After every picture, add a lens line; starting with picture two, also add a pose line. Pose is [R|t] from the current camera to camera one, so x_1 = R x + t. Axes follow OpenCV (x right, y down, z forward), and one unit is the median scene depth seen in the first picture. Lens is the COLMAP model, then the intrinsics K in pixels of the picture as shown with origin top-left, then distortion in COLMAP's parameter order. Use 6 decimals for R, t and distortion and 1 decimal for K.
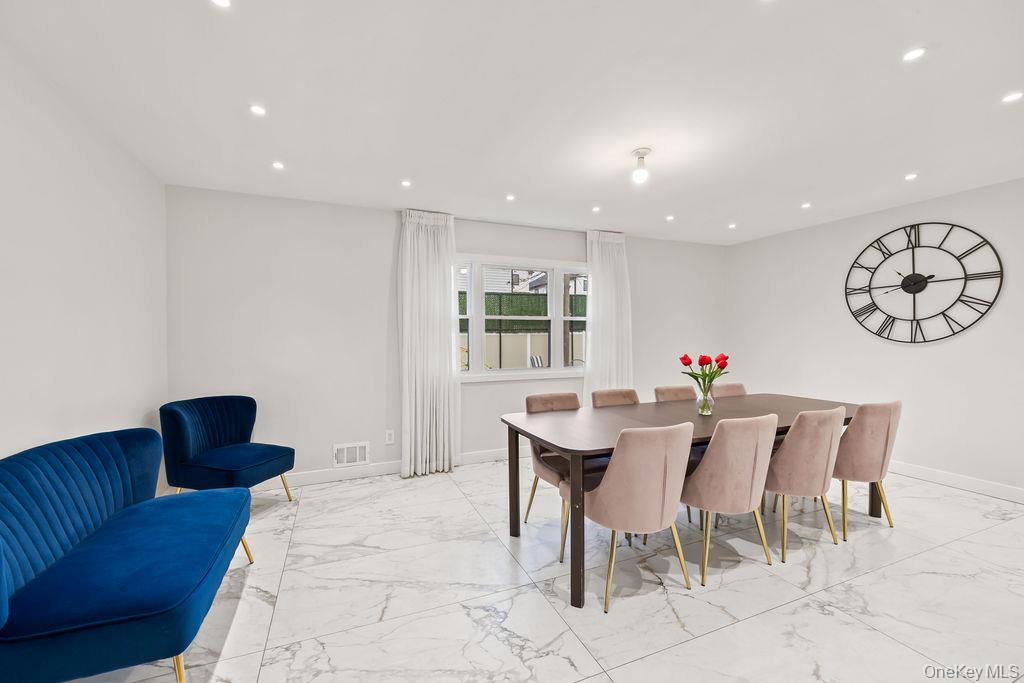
lens RADIAL K [[405.1, 0, 513.4], [0, 405.1, 342.3], [0, 0, 1]] dist [-0.000422, 0.000079]
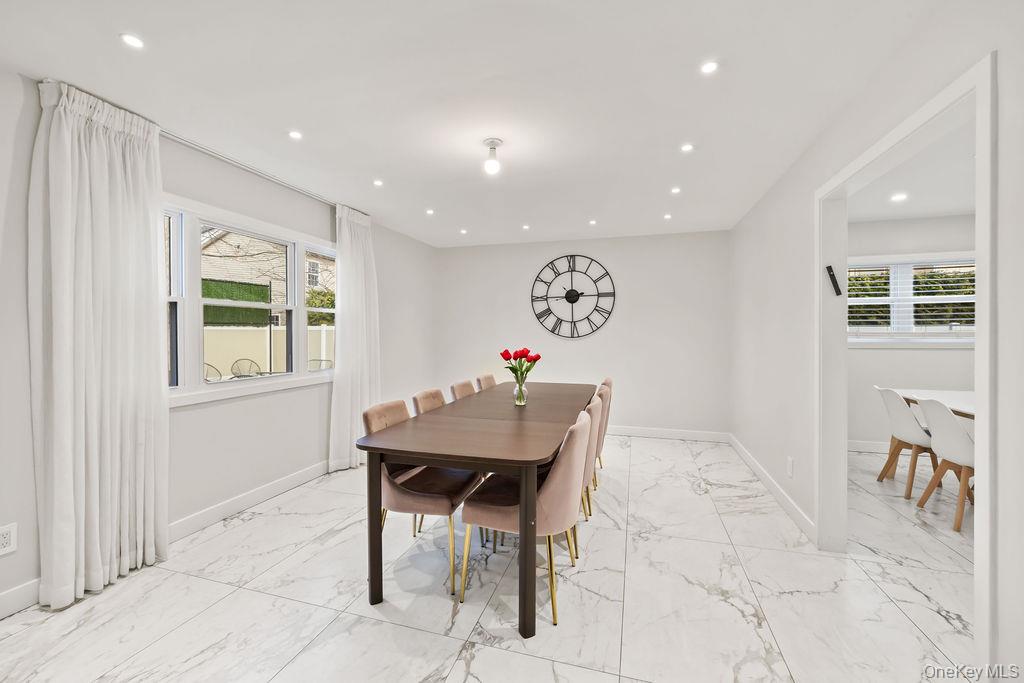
lens RADIAL K [[421.7, 0, 496.6], [0, 421.7, 336.0], [0, 0, 1]] dist [-0.002752, -0.000223]
pose [[0.650270, -0.001557, 0.759702, -0.312679], [0.007675, 0.999960, -0.004521, -0.000608], [-0.759664, 0.008770, 0.650256, 0.238592]]
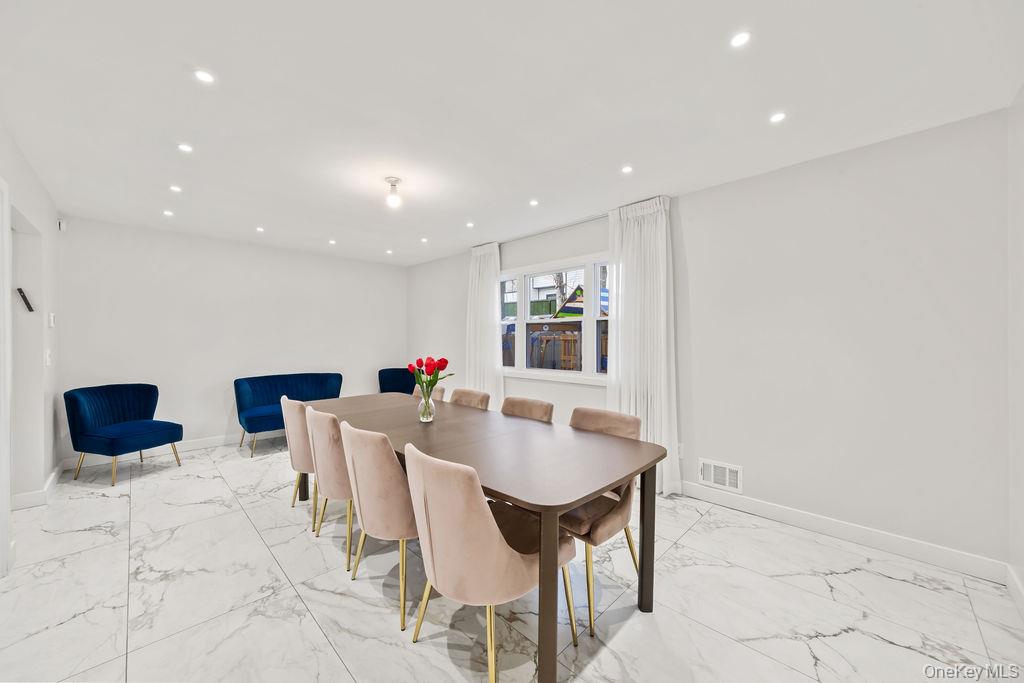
lens RADIAL K [[380.6, 0, 503.8], [0, 380.6, 340.6], [0, 0, 1]] dist [0.001638, -0.000771]
pose [[0.373310, 0.004751, -0.927695, 1.015843], [-0.017027, 0.999854, -0.001731, -0.007096], [0.927550, 0.016442, 0.373336, 0.622684]]
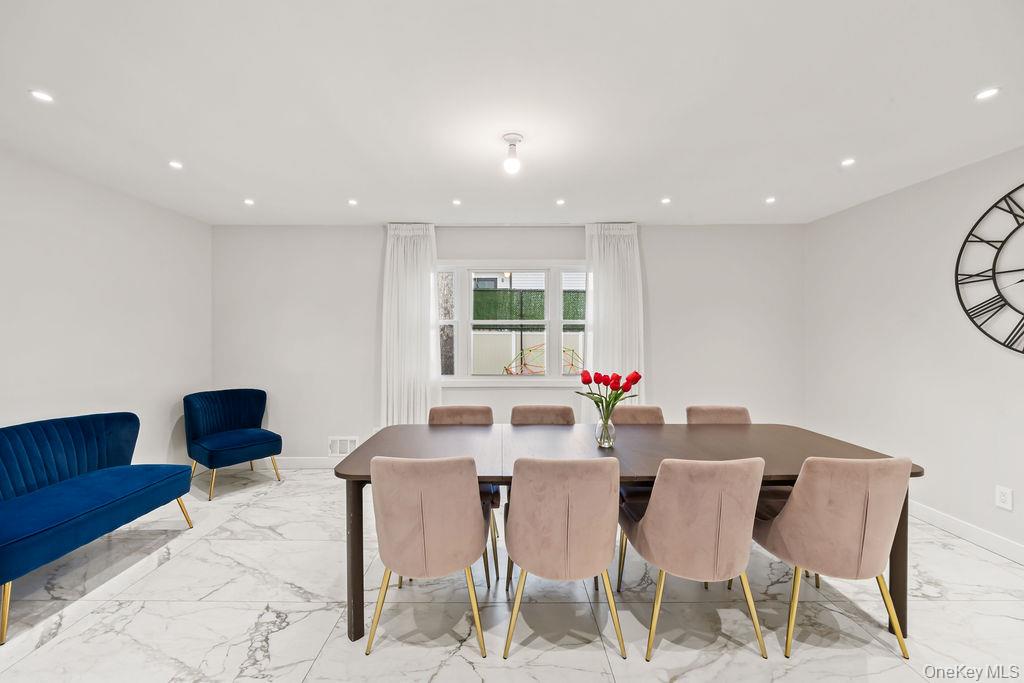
lens RADIAL K [[405.1, 0, 511.7], [0, 405.1, 332.7], [0, 0, 1]] dist [-0.000422, 0.000079]
pose [[0.926166, 0.002775, -0.377106, 0.452222], [-0.009258, 0.999839, -0.015379, -0.024724], [0.377003, 0.017734, 0.926042, 0.135482]]
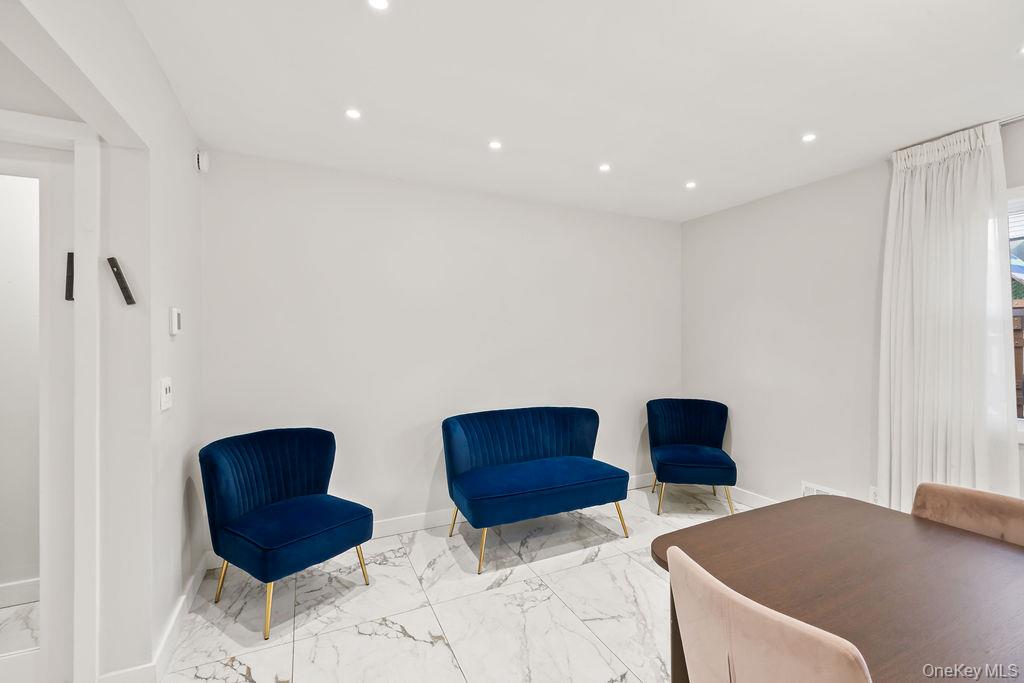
lens RADIAL K [[458.2, 0, 538.1], [0, 458.2, 341.7], [0, 0, 1]] dist [0.007115, -0.000433]
pose [[0.080291, 0.006883, -0.996748, 0.427929], [-0.016703, 0.999845, 0.005559, -0.023075], [0.996632, 0.016202, 0.080393, 0.389212]]
